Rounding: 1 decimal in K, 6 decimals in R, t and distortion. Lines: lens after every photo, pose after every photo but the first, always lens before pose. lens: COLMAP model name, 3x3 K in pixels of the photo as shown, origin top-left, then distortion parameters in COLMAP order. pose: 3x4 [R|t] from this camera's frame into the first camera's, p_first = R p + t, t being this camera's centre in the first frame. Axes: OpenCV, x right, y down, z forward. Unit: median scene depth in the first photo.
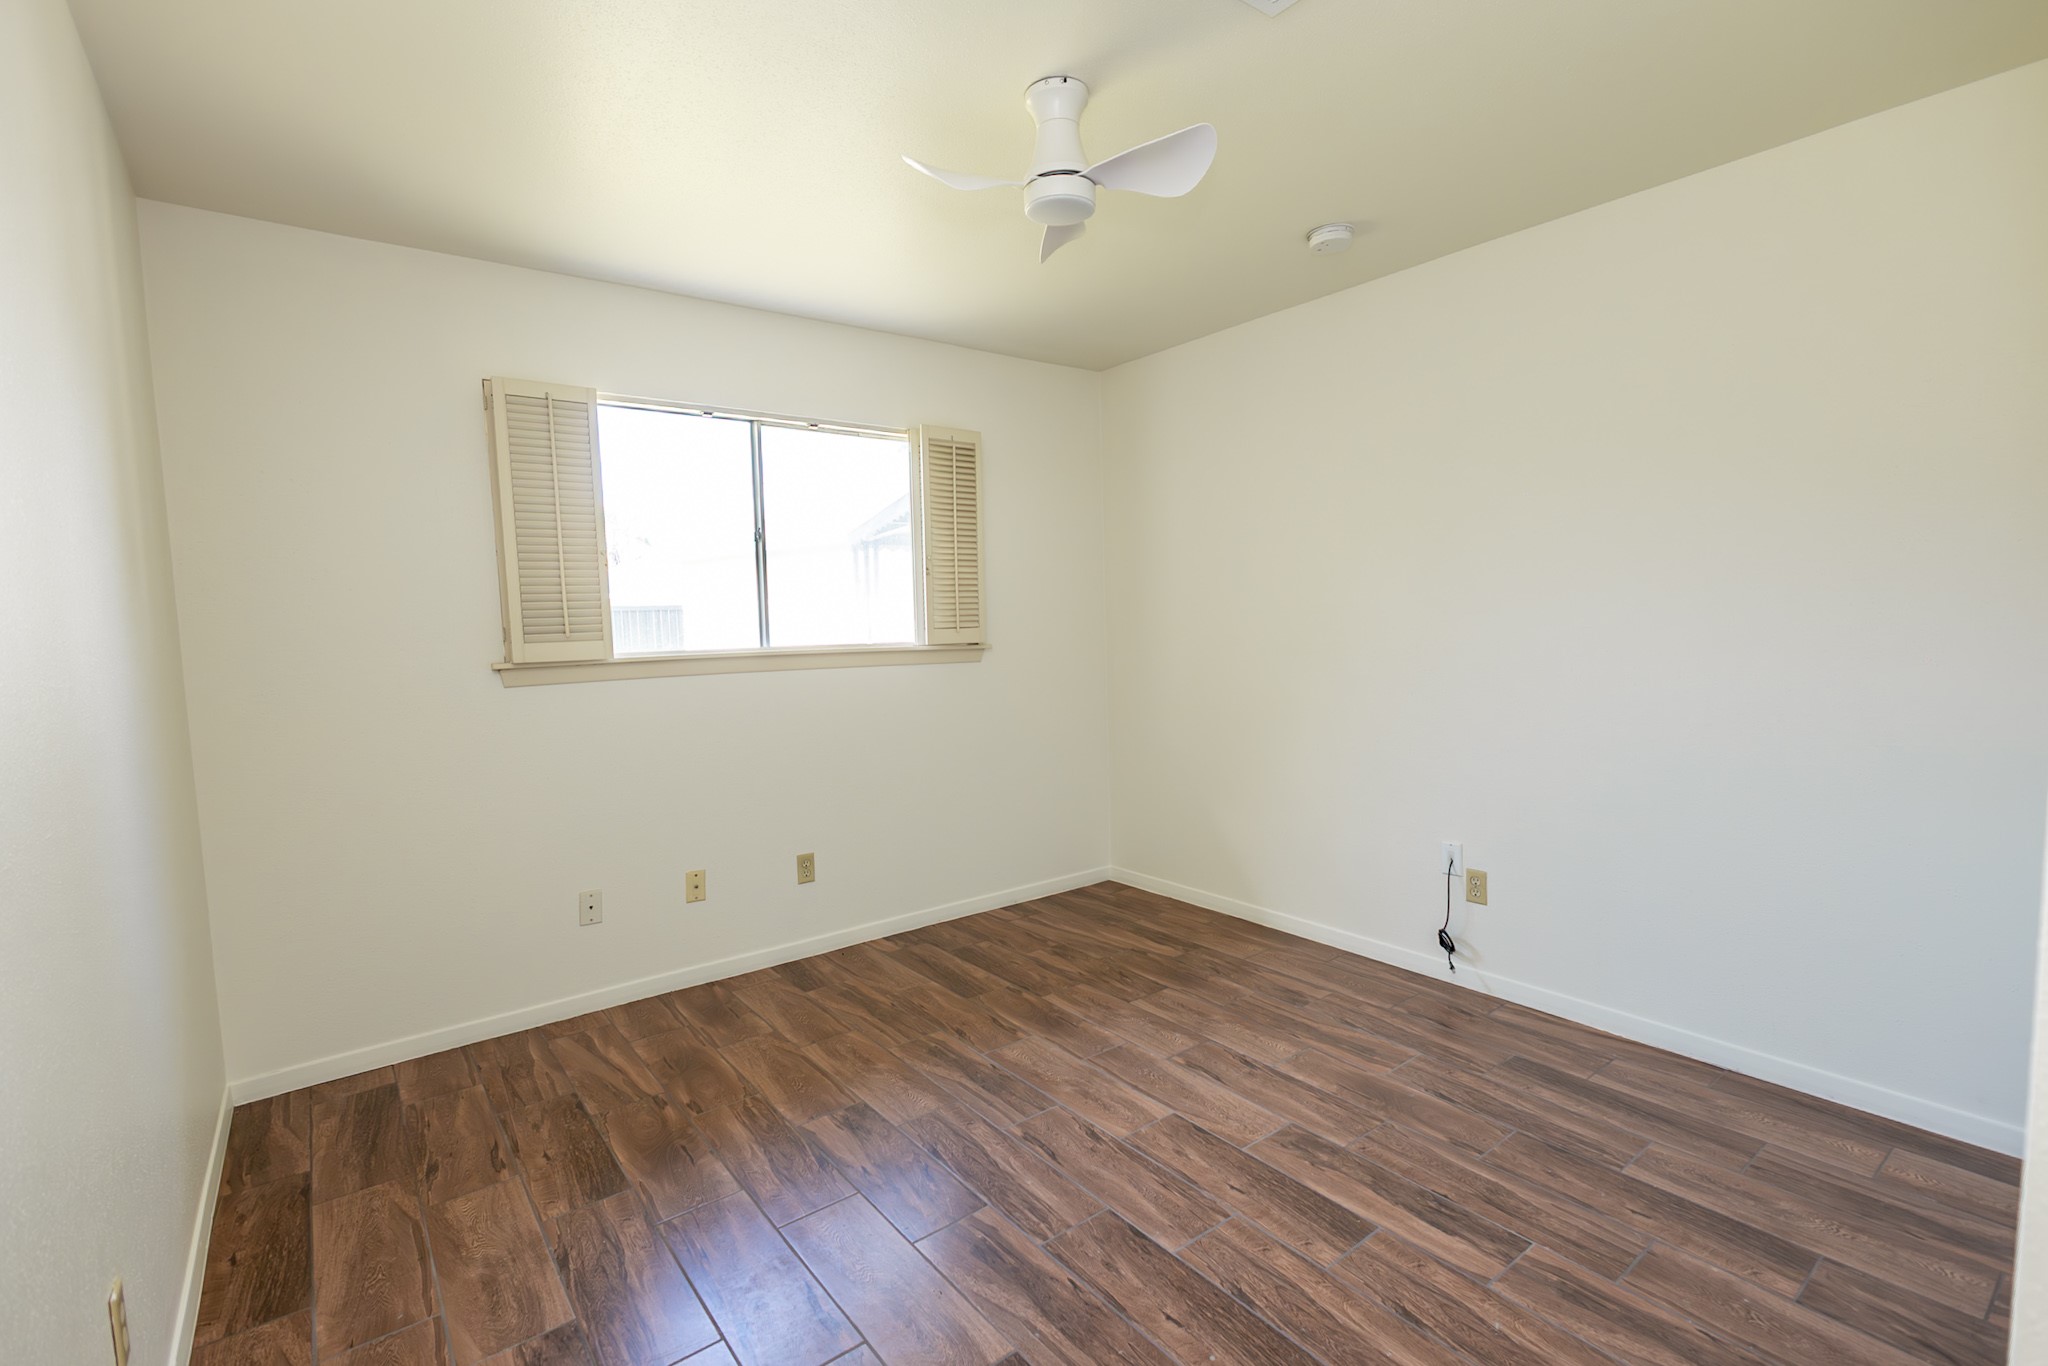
lens RADIAL K [[938.2, 0, 1024.0], [0, 938.2, 683.0], [0, 0, 1]] dist [0.006451, -0.000197]
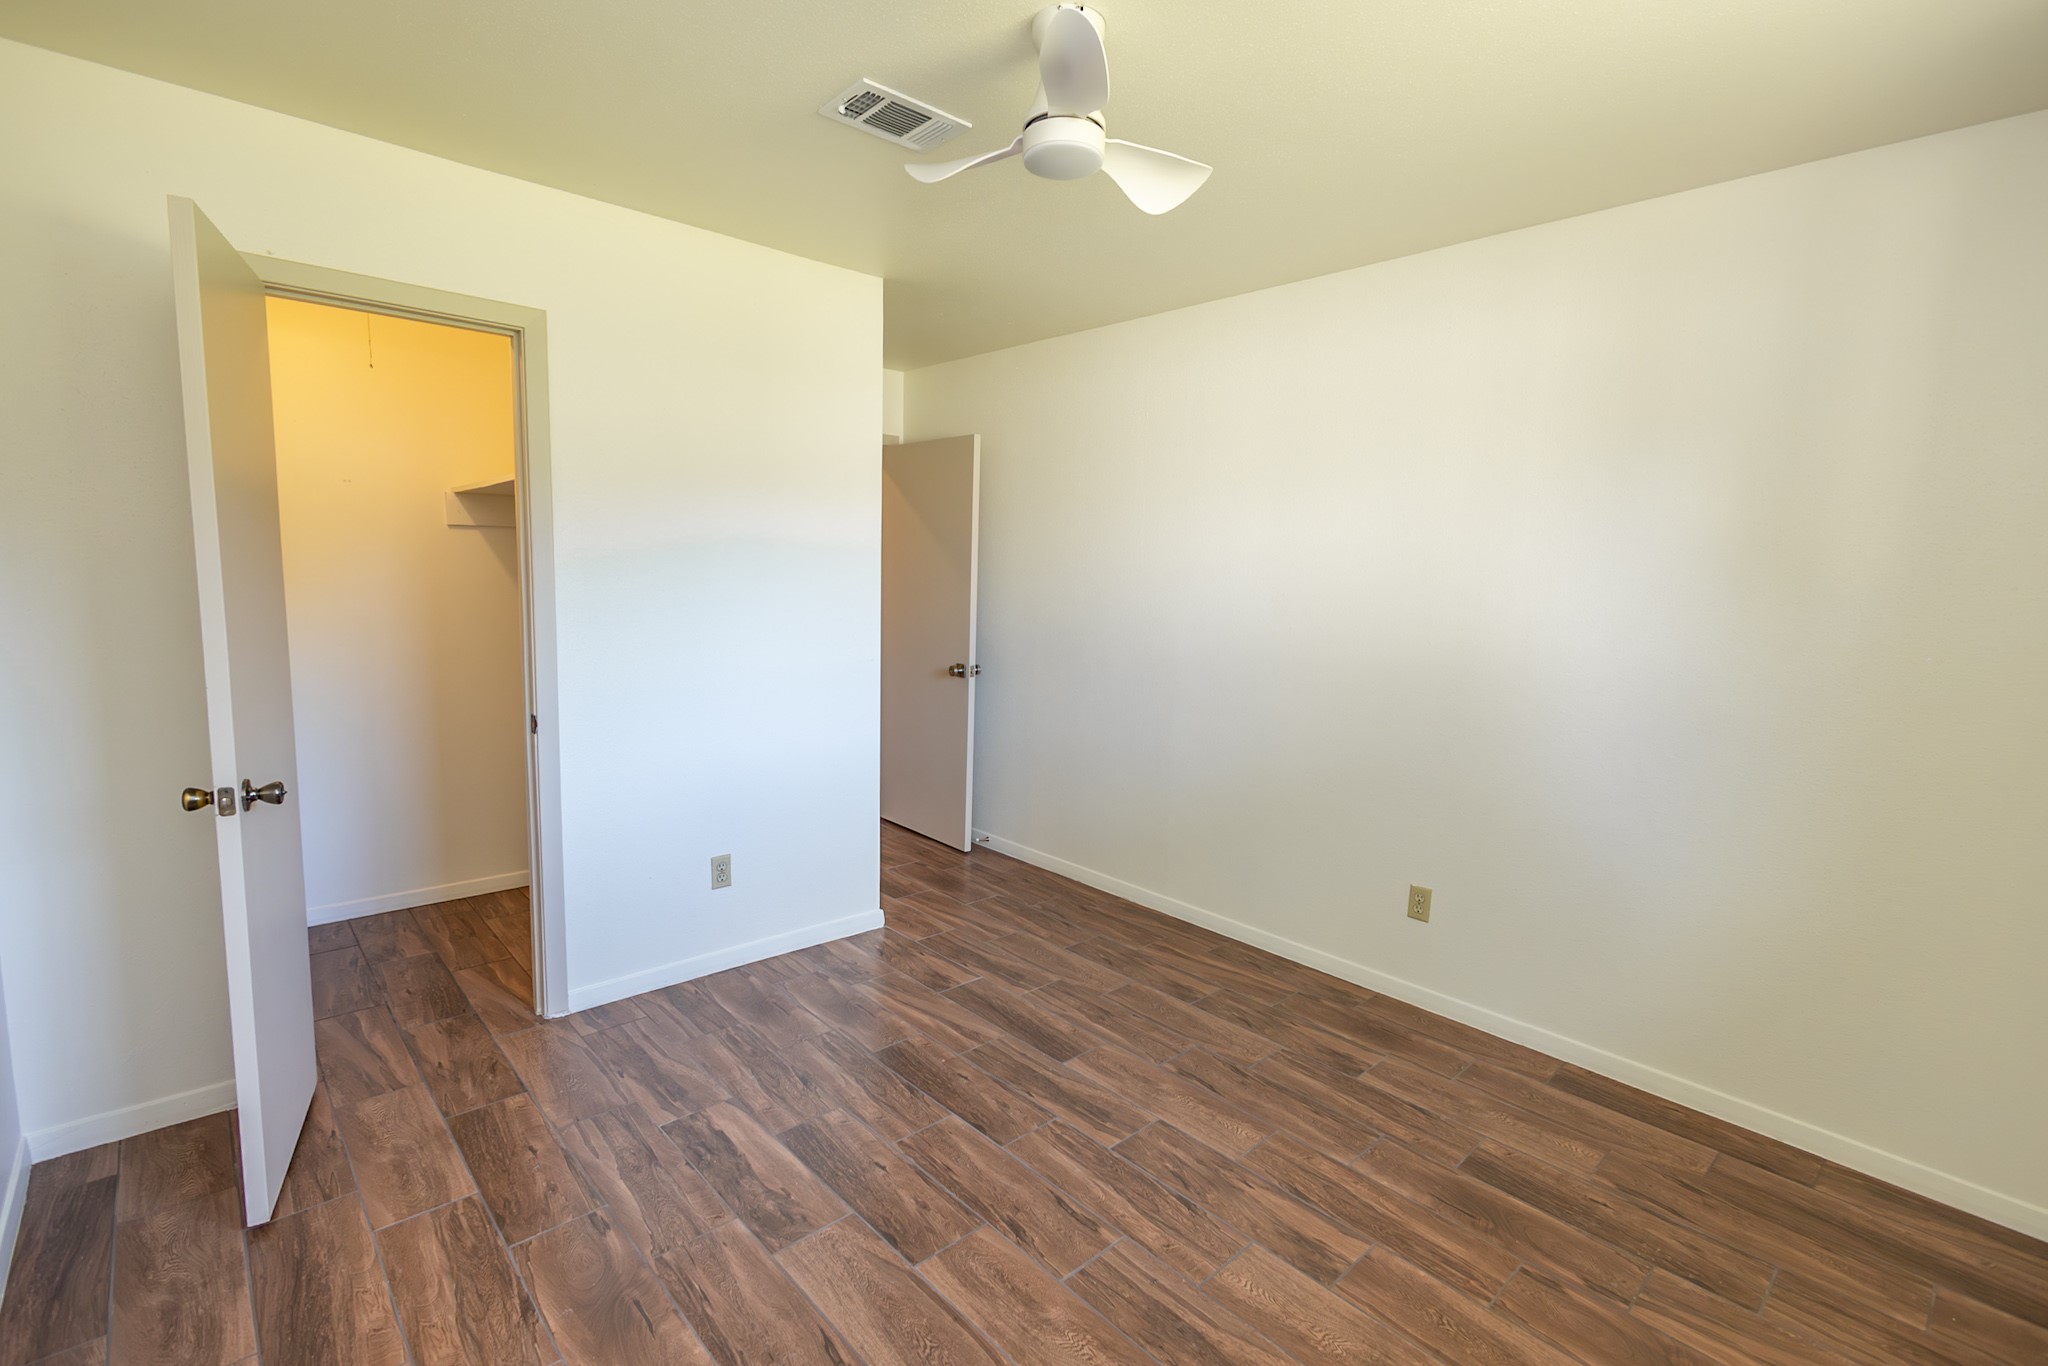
lens RADIAL K [[938.2, 0, 1024.0], [0, 938.2, 683.0], [0, 0, 1]] dist [0.006451, -0.000197]
pose [[-0.996091, 0.007664, -0.087998, 0.150446], [-0.009198, 0.981813, 0.189625, -0.187513], [0.087851, 0.189693, -0.977905, 1.888690]]
